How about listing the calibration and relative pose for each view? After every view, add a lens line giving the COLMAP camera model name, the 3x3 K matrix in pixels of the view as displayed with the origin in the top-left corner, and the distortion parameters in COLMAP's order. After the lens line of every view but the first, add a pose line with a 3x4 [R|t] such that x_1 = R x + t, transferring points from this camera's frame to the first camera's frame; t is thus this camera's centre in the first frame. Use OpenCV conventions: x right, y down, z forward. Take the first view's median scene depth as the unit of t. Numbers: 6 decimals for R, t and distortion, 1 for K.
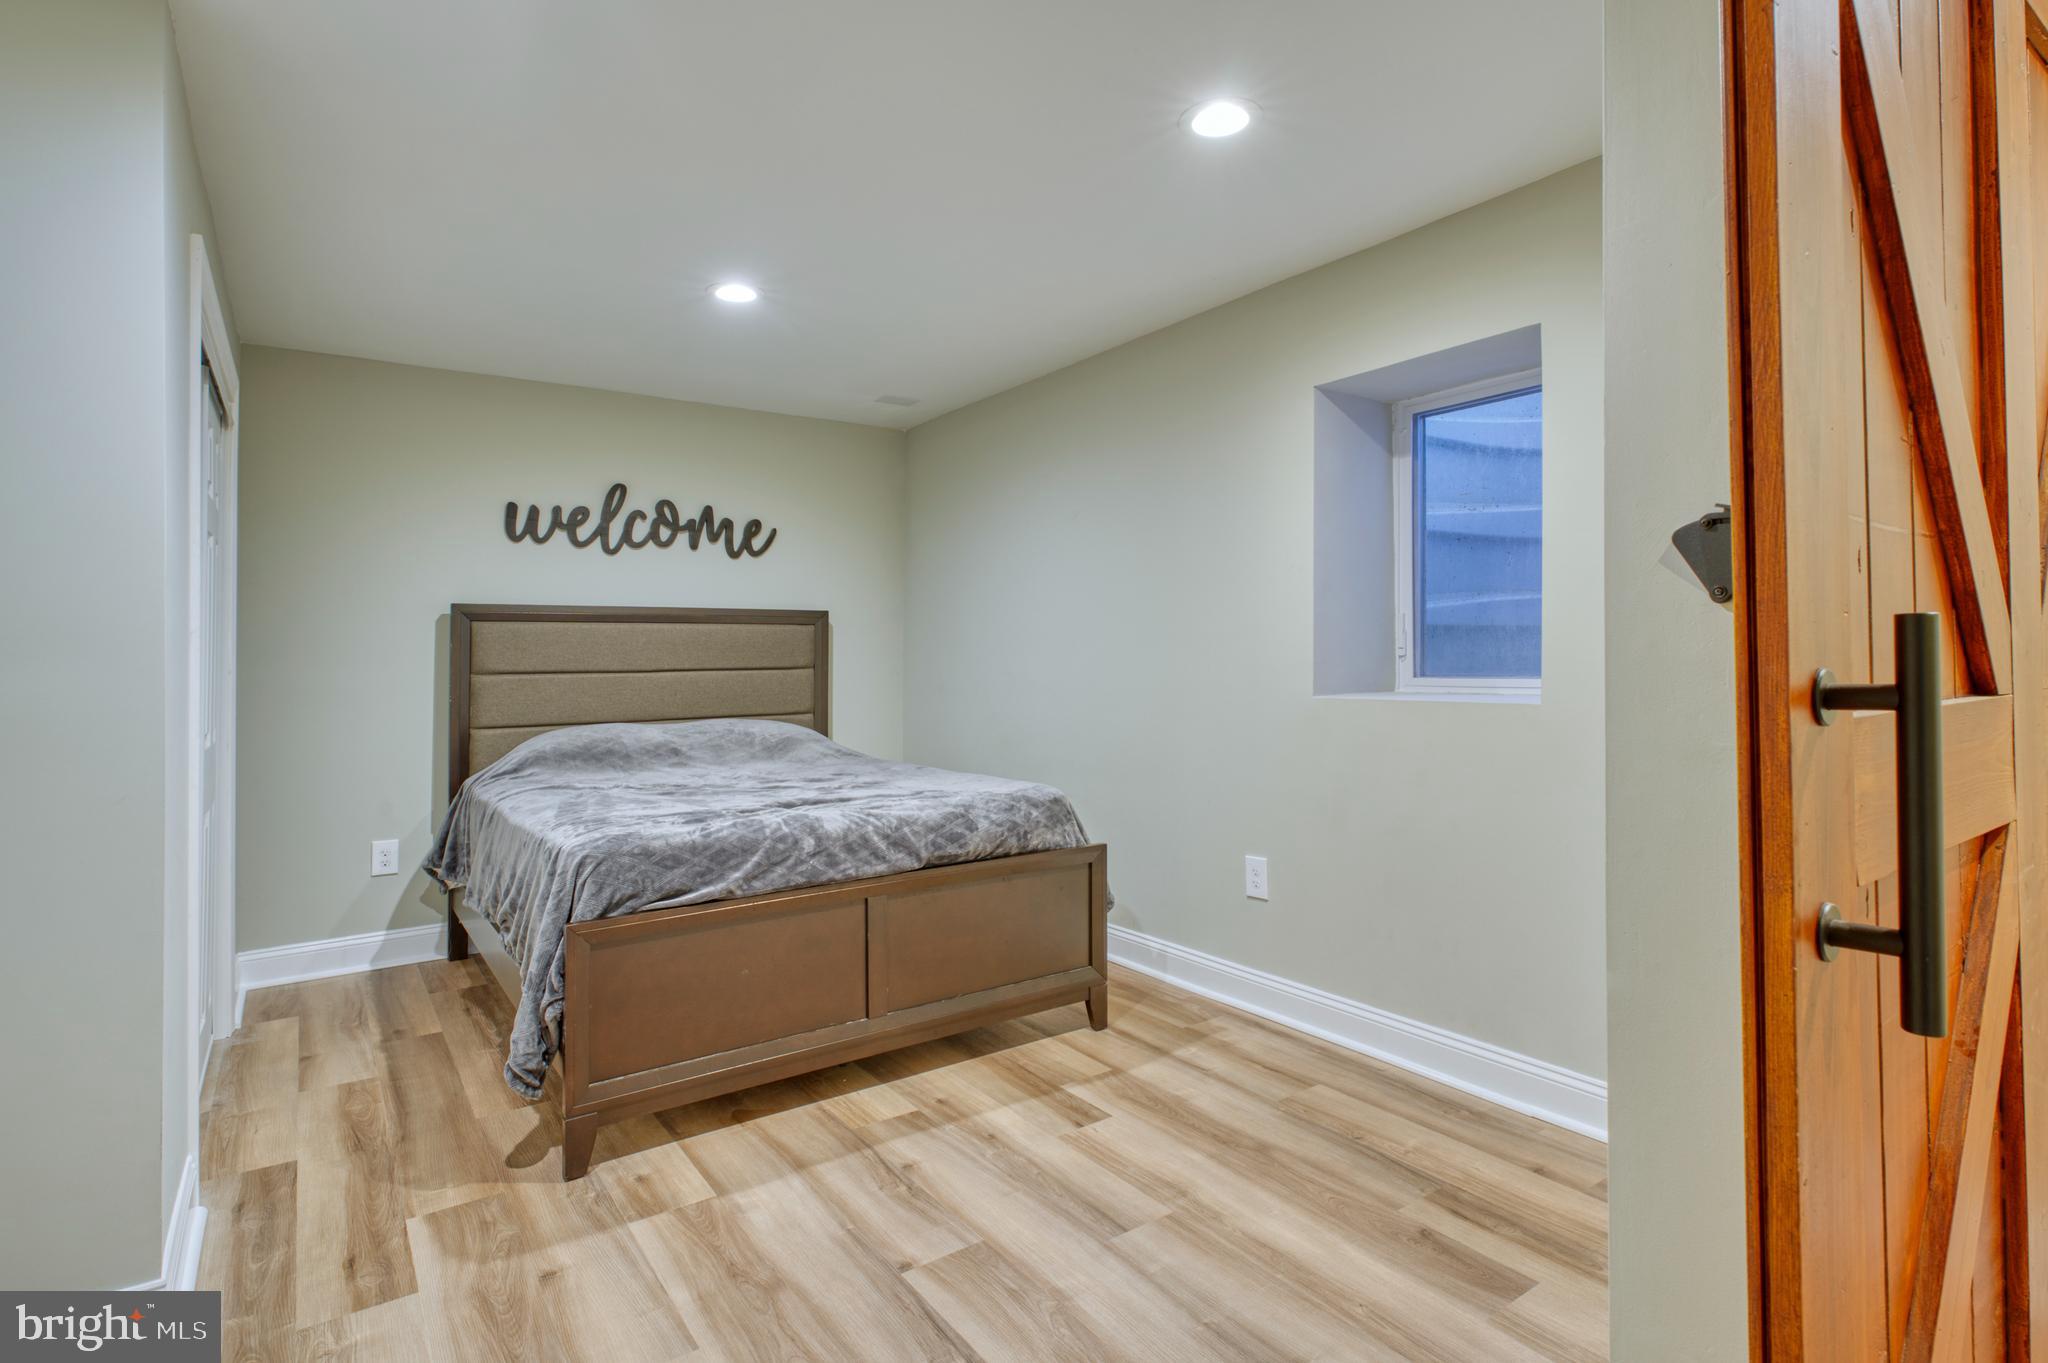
lens RADIAL K [[999.3, 0, 1024.0], [0, 999.3, 681.5], [0, 0, 1]] dist [0.021875, 0.000179]
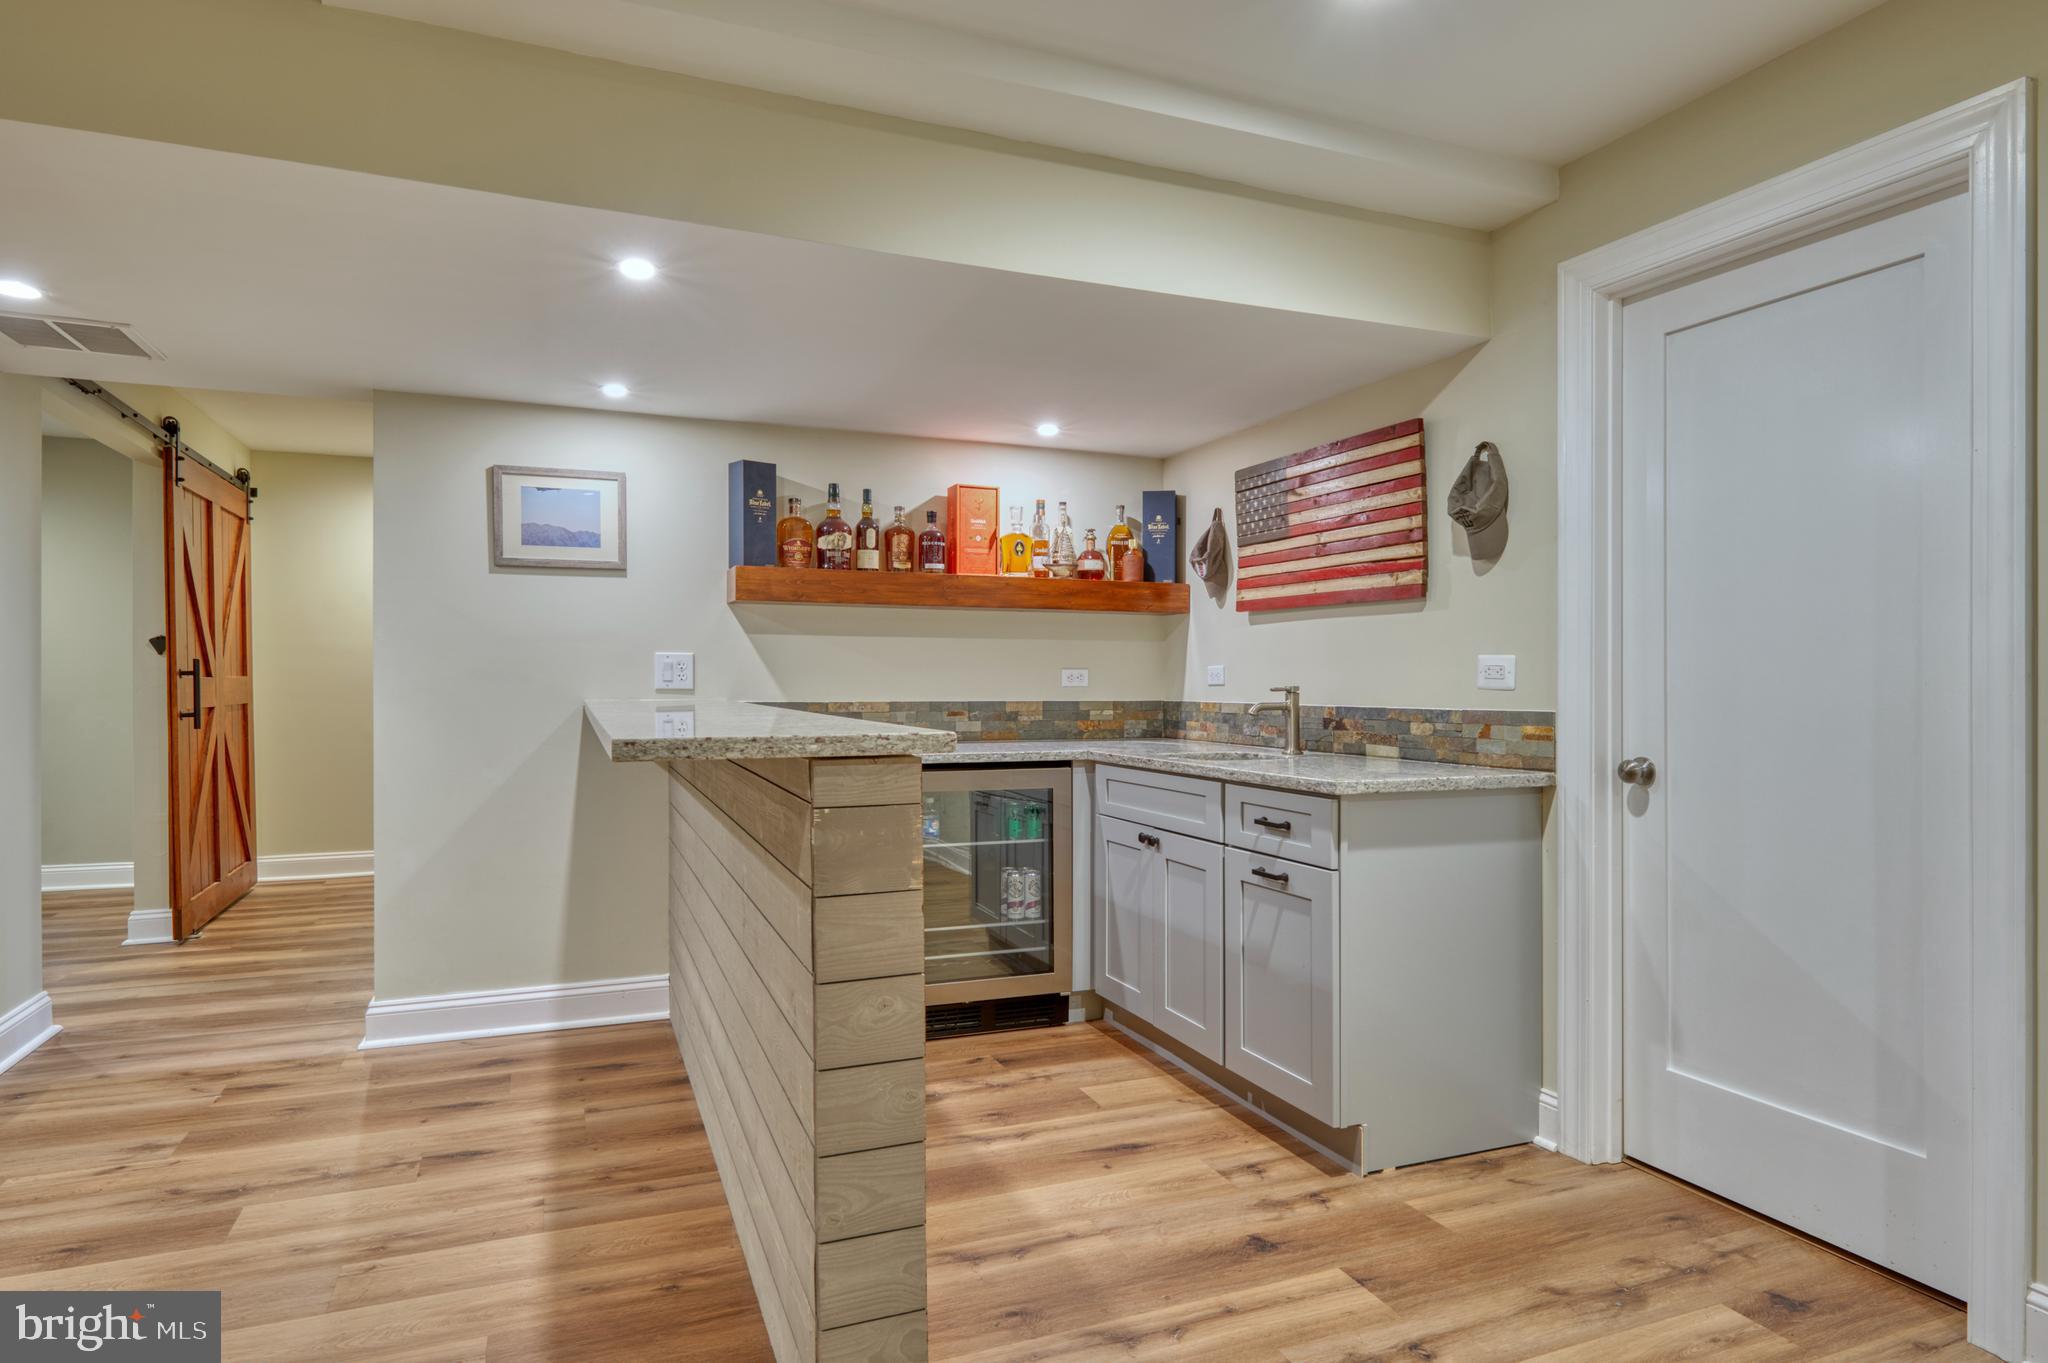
lens RADIAL K [[1175.7, 0, 1024.0], [0, 1175.7, 681.5], [0, 0, 1]] dist [0.000205, -0.000715]
pose [[0.231939, 0.017858, 0.972566, -4.368789], [0.017282, 0.999598, -0.022476, 0.283037], [-0.972577, 0.022021, 0.231537, -4.939804]]
